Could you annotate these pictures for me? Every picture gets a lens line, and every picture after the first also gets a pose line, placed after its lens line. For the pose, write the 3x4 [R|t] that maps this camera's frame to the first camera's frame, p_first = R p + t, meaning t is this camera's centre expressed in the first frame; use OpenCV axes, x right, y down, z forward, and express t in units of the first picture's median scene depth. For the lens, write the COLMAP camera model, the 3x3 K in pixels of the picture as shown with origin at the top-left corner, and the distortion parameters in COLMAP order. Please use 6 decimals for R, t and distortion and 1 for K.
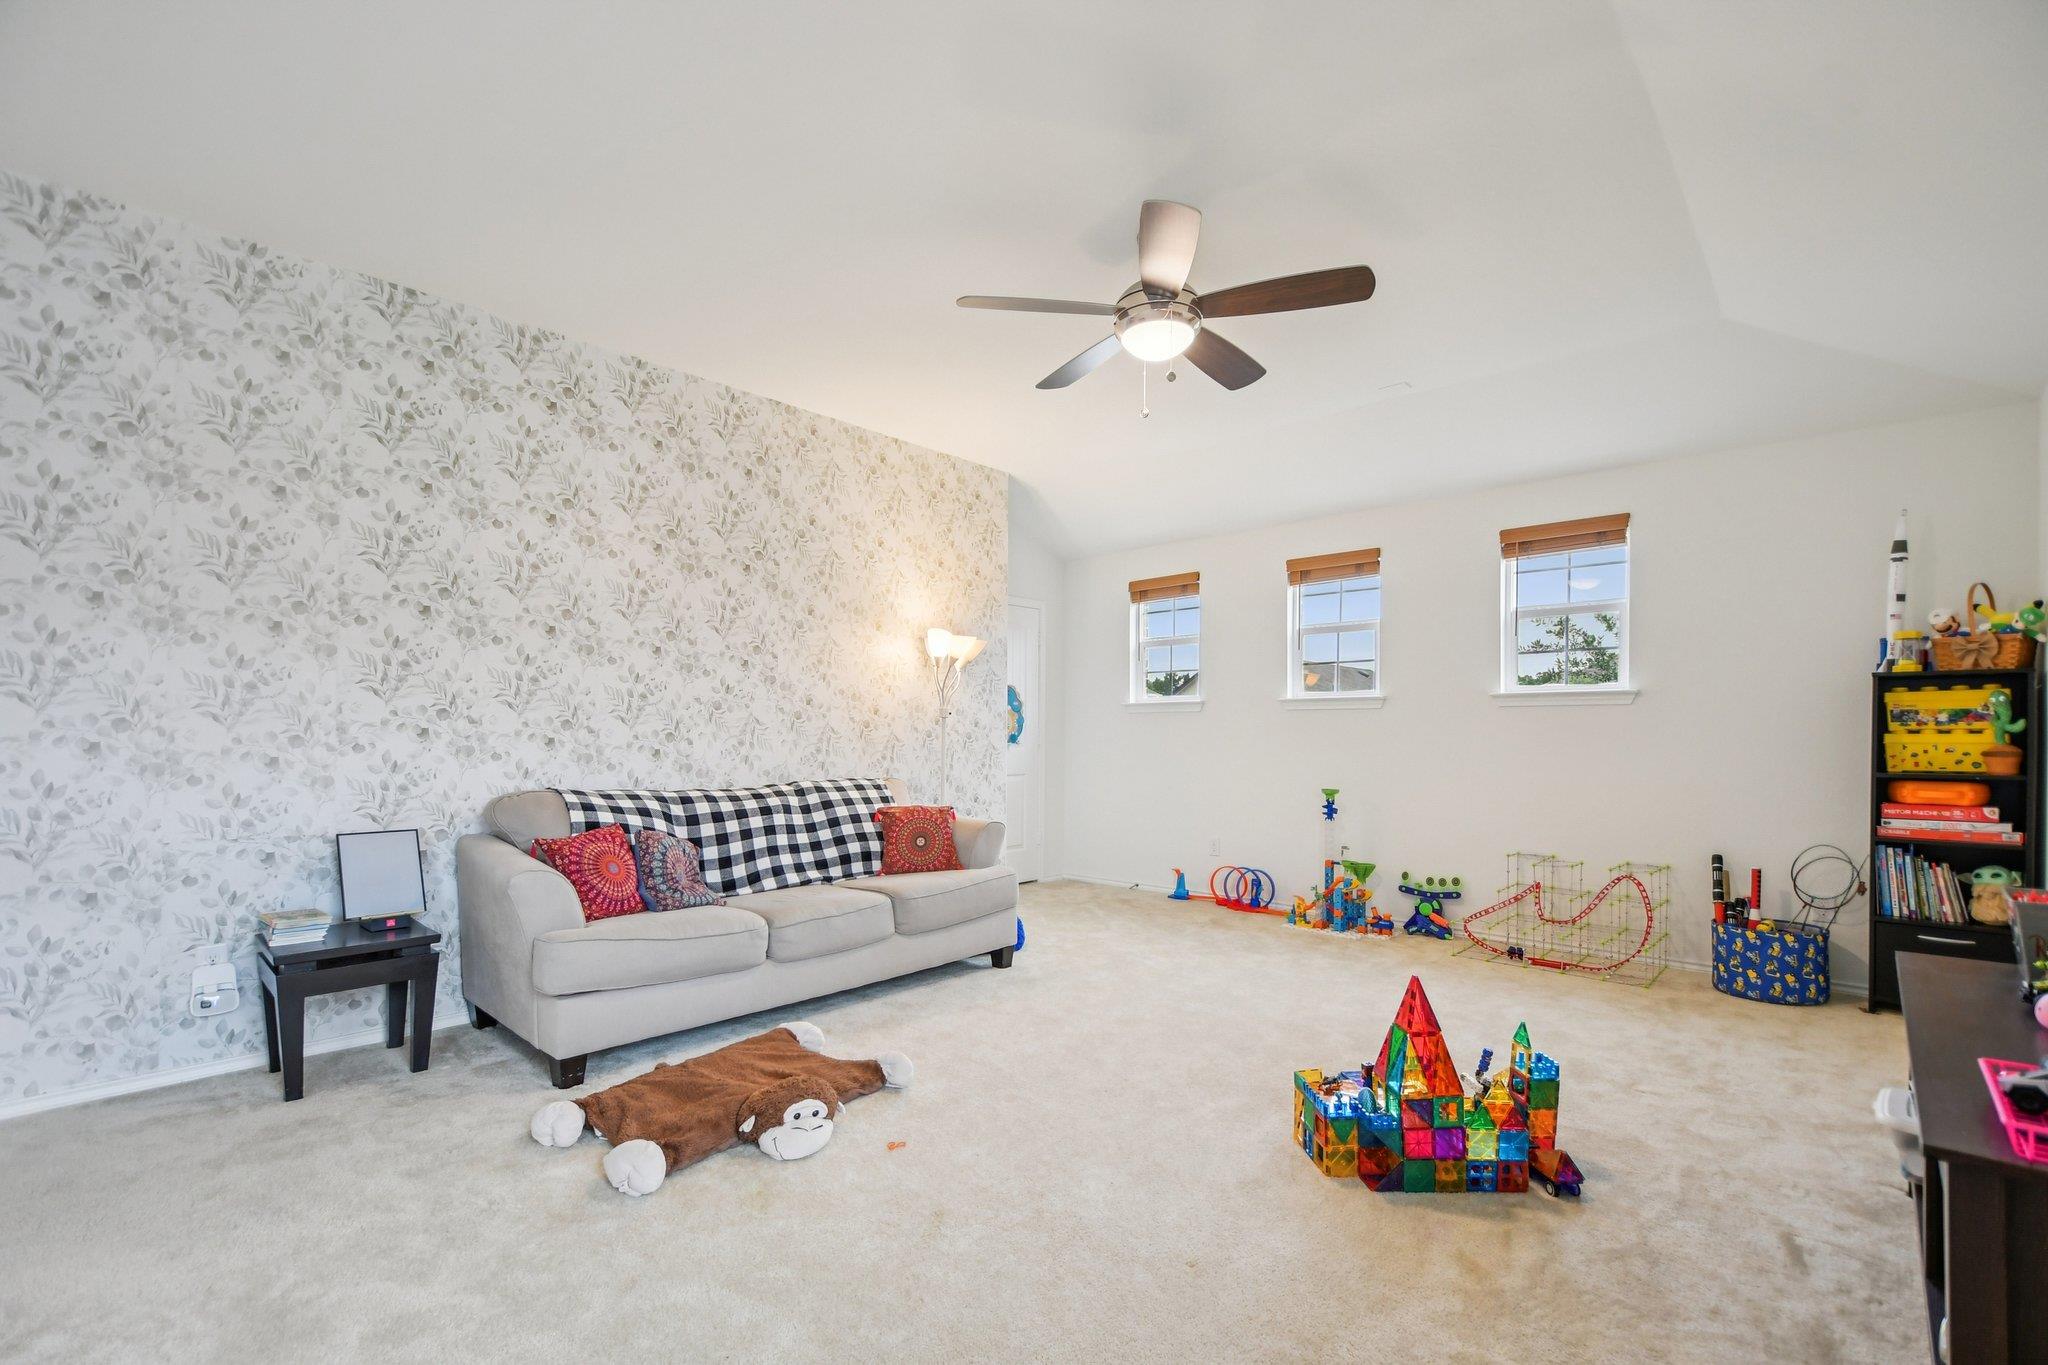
lens RADIAL K [[893.6, 0, 976.5], [0, 893.6, 726.7], [0, 0, 1]] dist [0.000871, -0.000120]
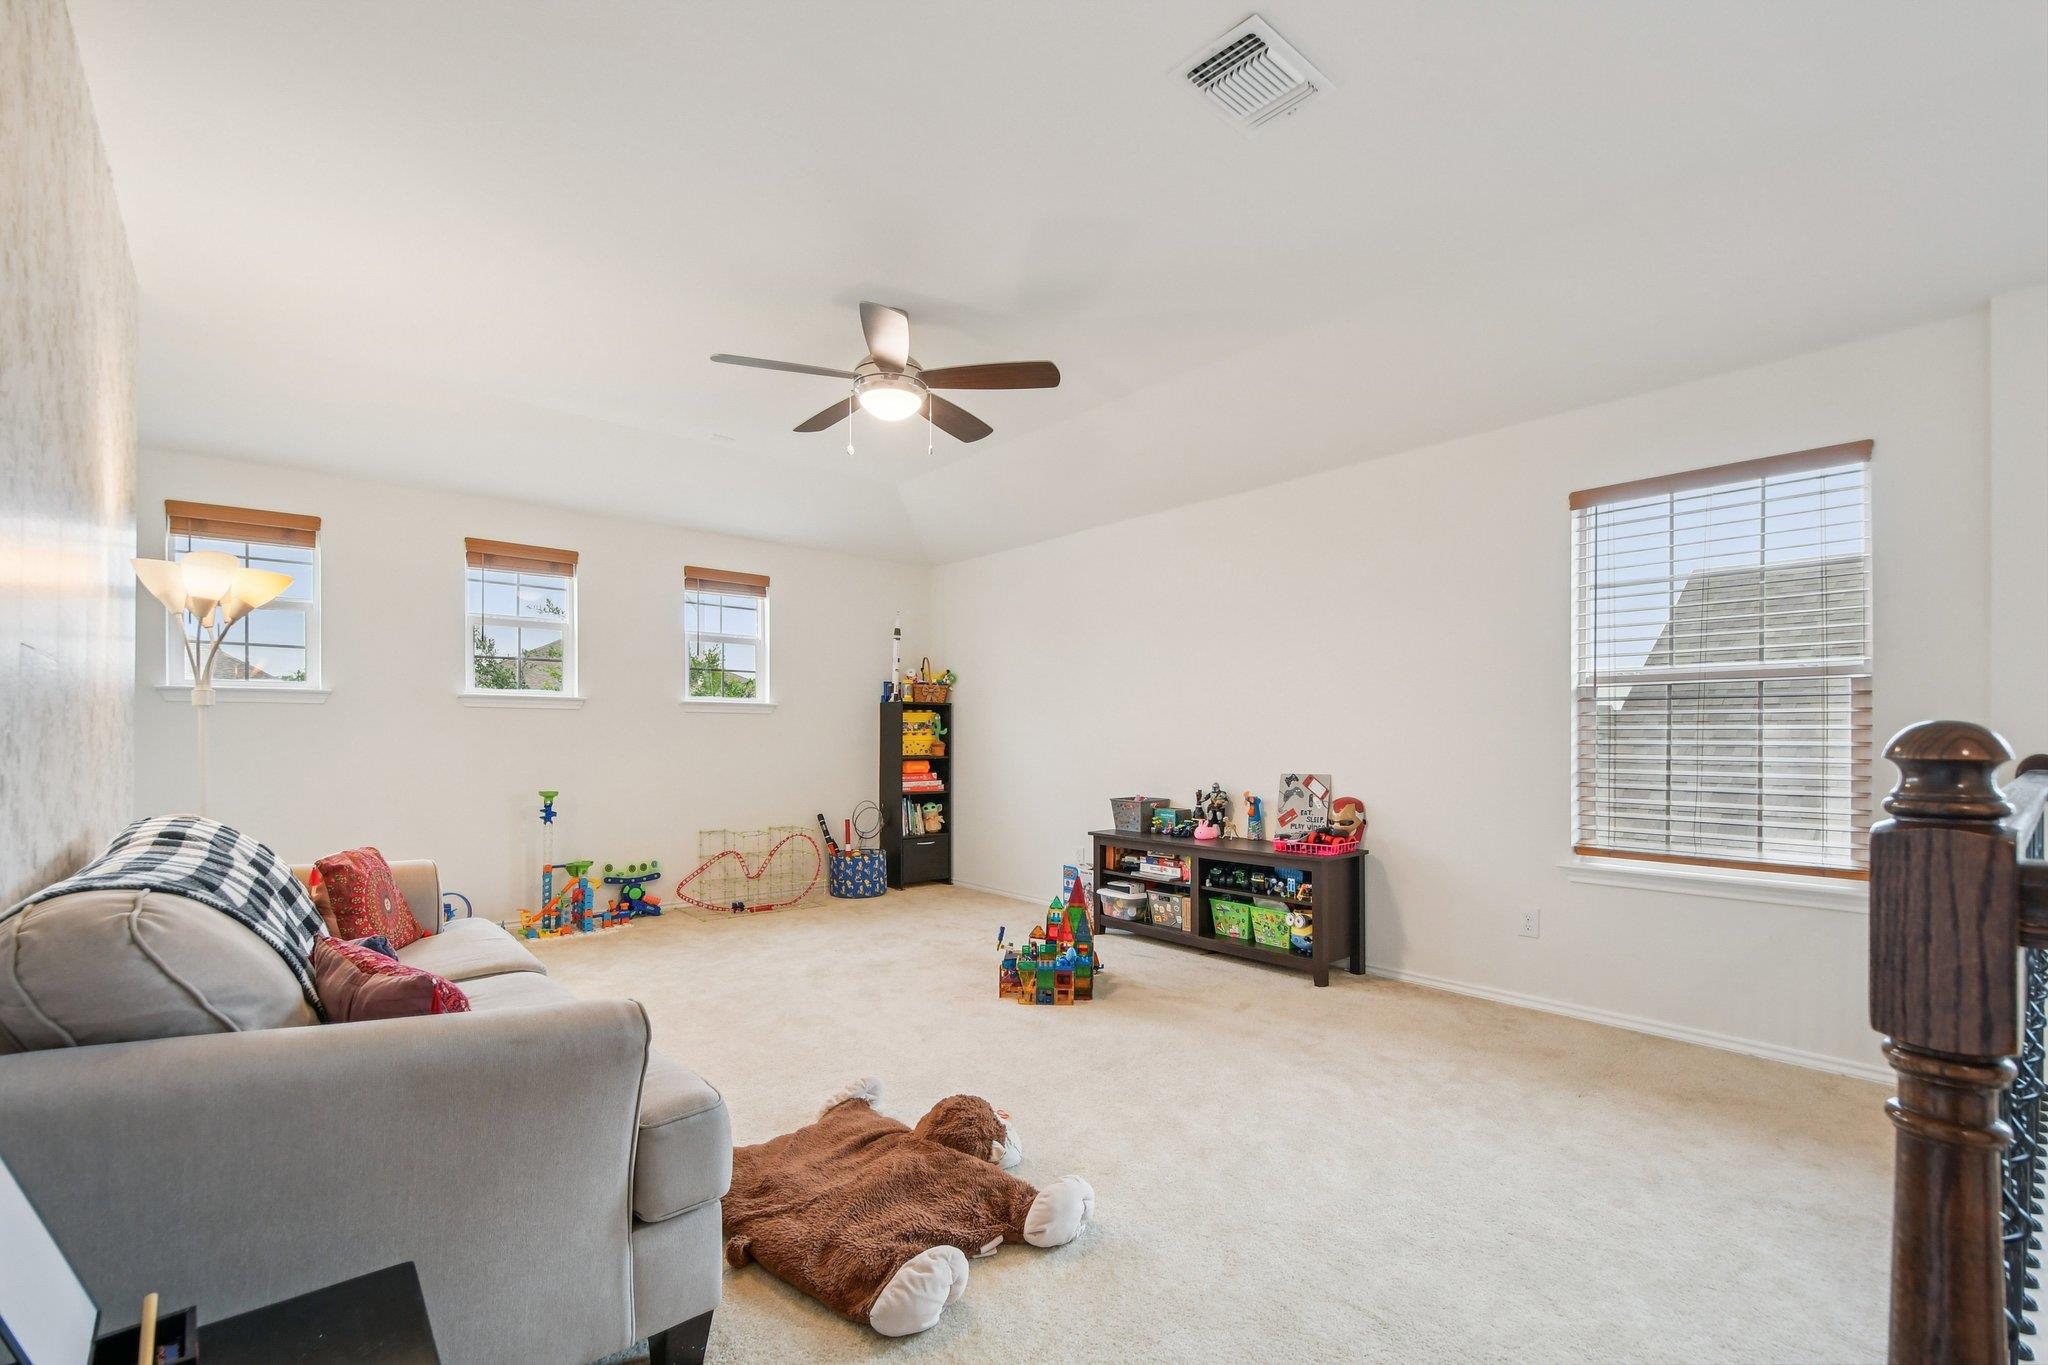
lens RADIAL K [[901.6, 0, 1016.8], [0, 901.6, 738.0], [0, 0, 1]] dist [0.005272, -0.006855]
pose [[0.097826, 0.002950, 0.995199, -0.722879], [-0.006649, 0.999975, -0.002311, 0.015095], [-0.995181, -0.006391, 0.097843, 0.550504]]
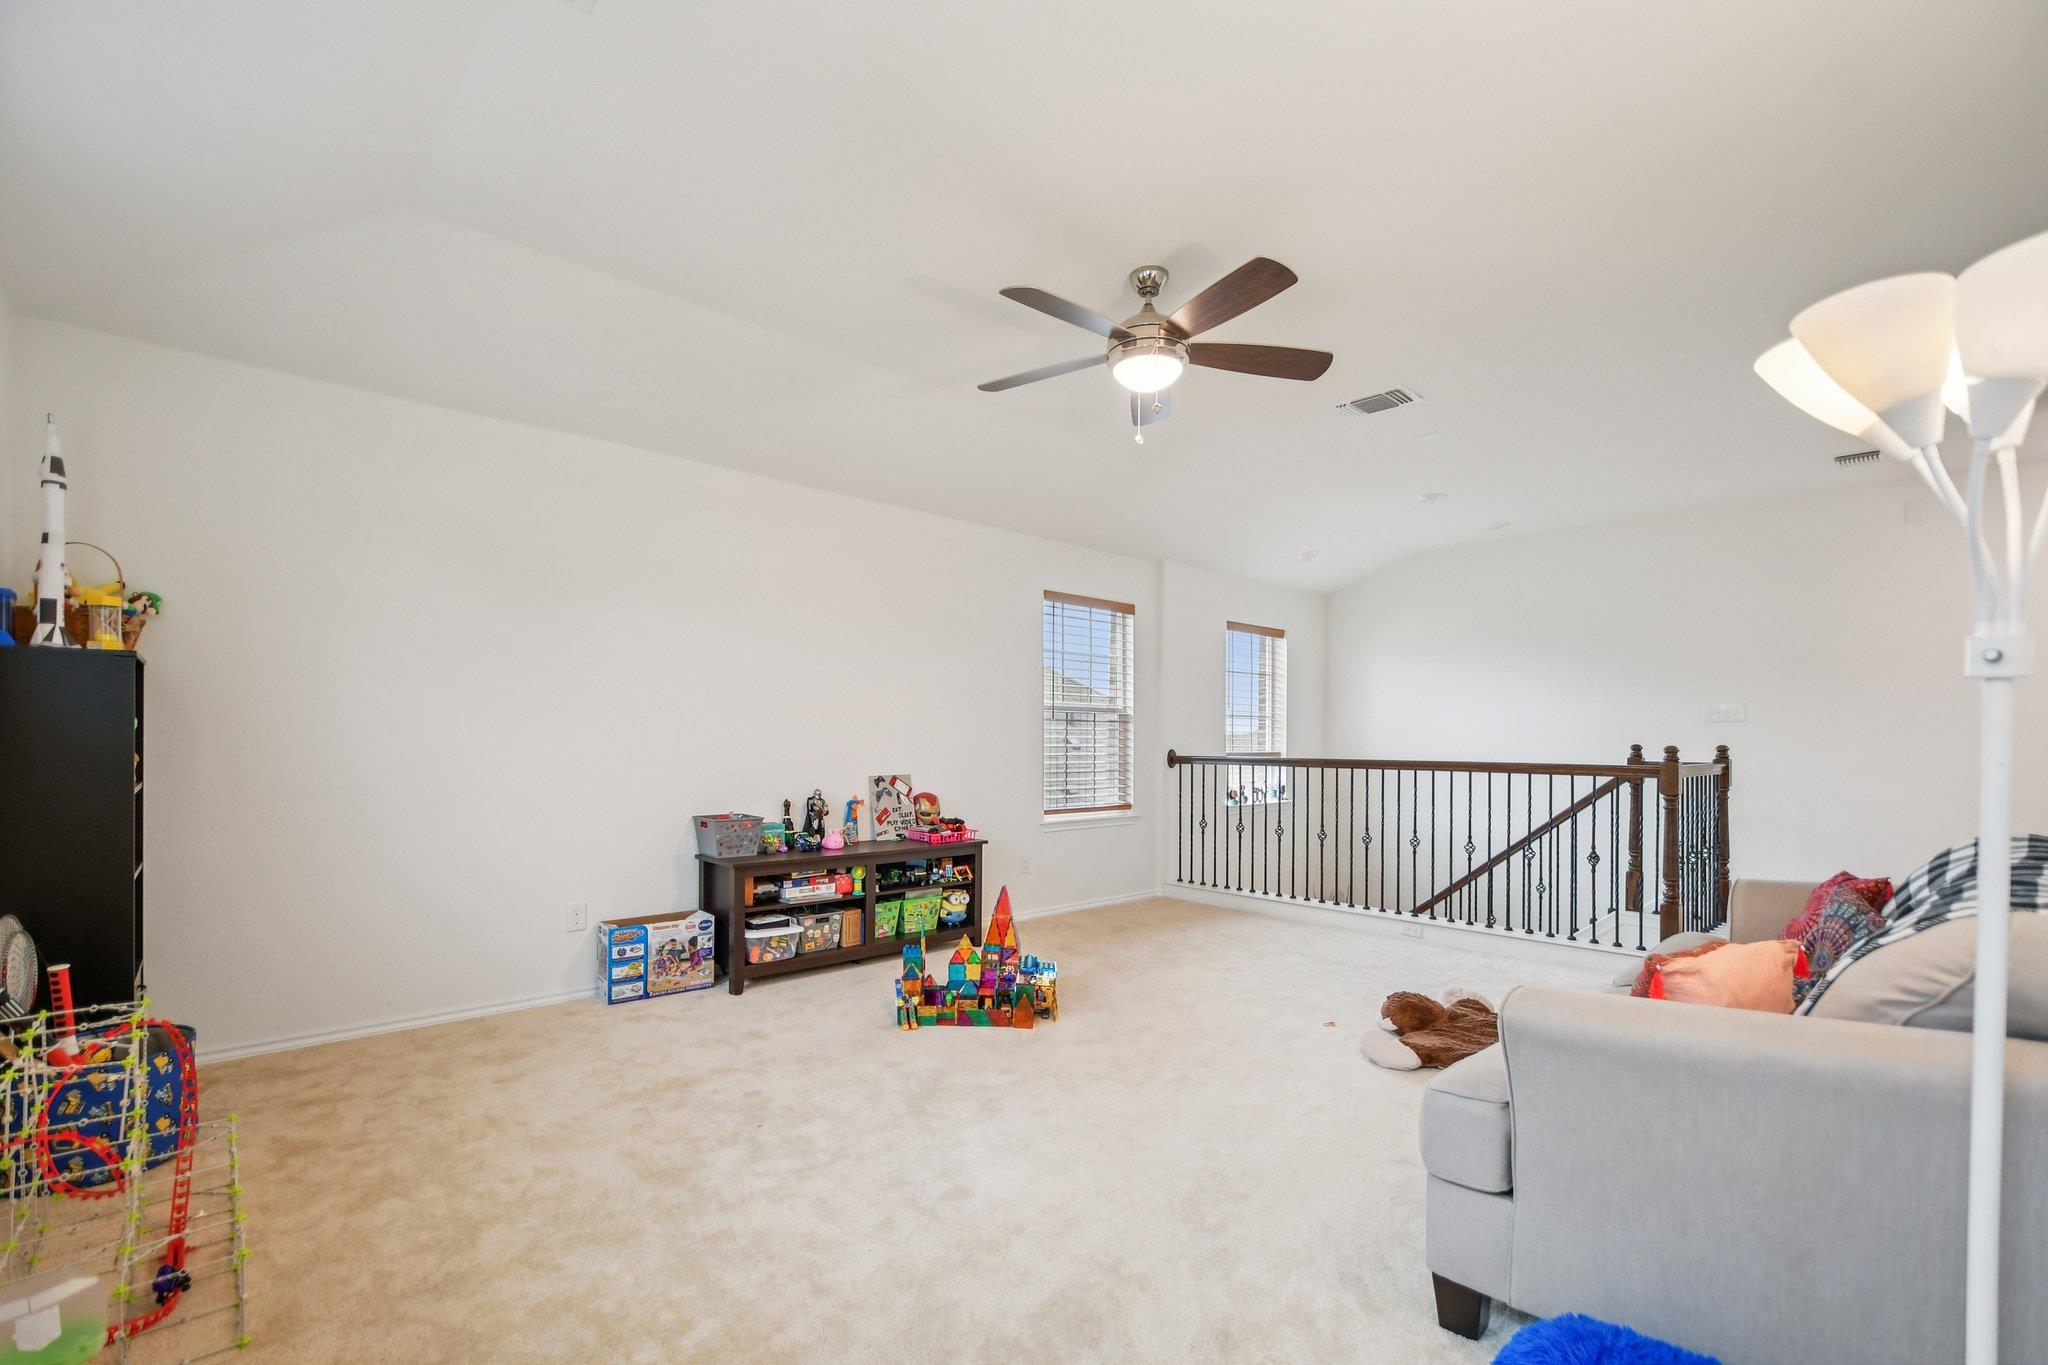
lens RADIAL K [[901.6, 0, 1016.8], [0, 901.6, 738.0], [0, 0, 1]] dist [0.005272, -0.006855]
pose [[-0.997999, -0.009604, 0.062497, 0.221271], [-0.009954, 0.999936, -0.005305, 0.008567], [-0.062442, -0.005917, -0.998031, 1.574261]]
